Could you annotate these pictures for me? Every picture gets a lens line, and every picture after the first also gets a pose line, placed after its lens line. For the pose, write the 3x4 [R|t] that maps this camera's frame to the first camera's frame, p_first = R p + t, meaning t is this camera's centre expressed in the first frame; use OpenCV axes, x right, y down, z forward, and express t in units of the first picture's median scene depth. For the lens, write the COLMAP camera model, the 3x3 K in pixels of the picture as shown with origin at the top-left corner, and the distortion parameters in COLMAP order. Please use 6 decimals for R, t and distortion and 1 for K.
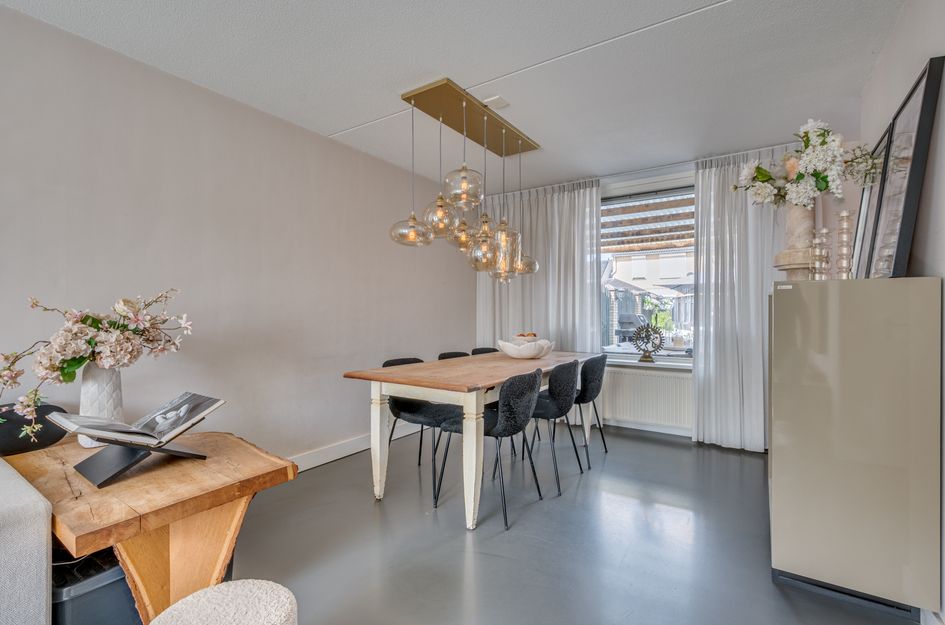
lens RADIAL K [[430.9, 0, 472.5], [0, 430.9, 312.5], [0, 0, 1]] dist [-0.001695, -0.000692]
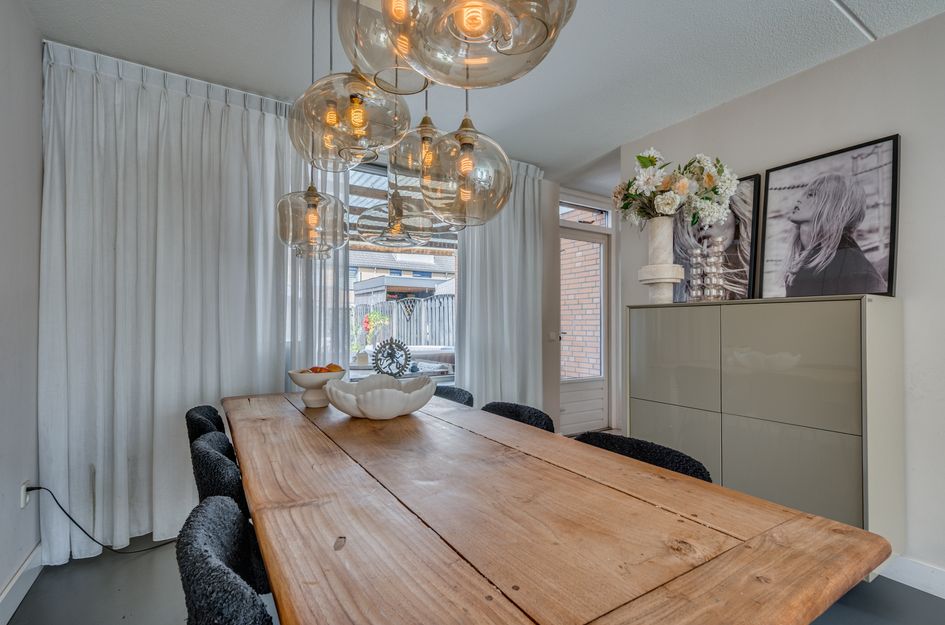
lens RADIAL K [[430.9, 0, 472.5], [0, 430.9, 312.5], [0, 0, 1]] dist [-0.001695, -0.000692]
pose [[0.403070, 0.024145, 0.914851, -0.329658], [-0.001343, 0.999666, -0.025792, 0.001277], [-0.915168, 0.009168, 0.402968, 0.818179]]
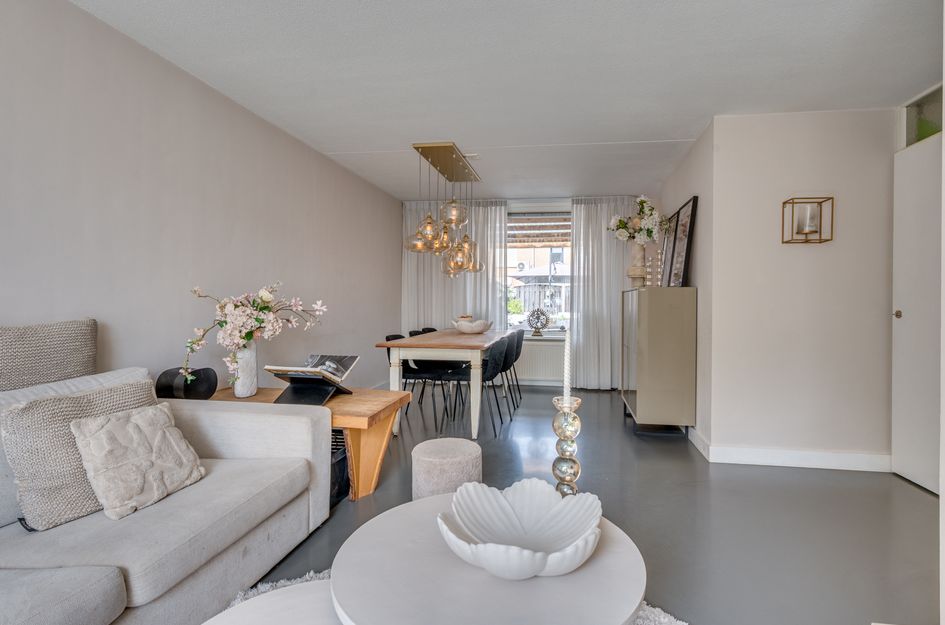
lens RADIAL K [[509.2, 0, 472.7], [0, 509.2, 297.6], [0, 0, 1]] dist [0.000457, 0.000014]
pose [[0.910380, 0.007534, 0.413704, -0.669548], [-0.006962, 0.999972, -0.002891, -0.004032], [-0.413714, -0.000249, 0.910407, -0.587069]]
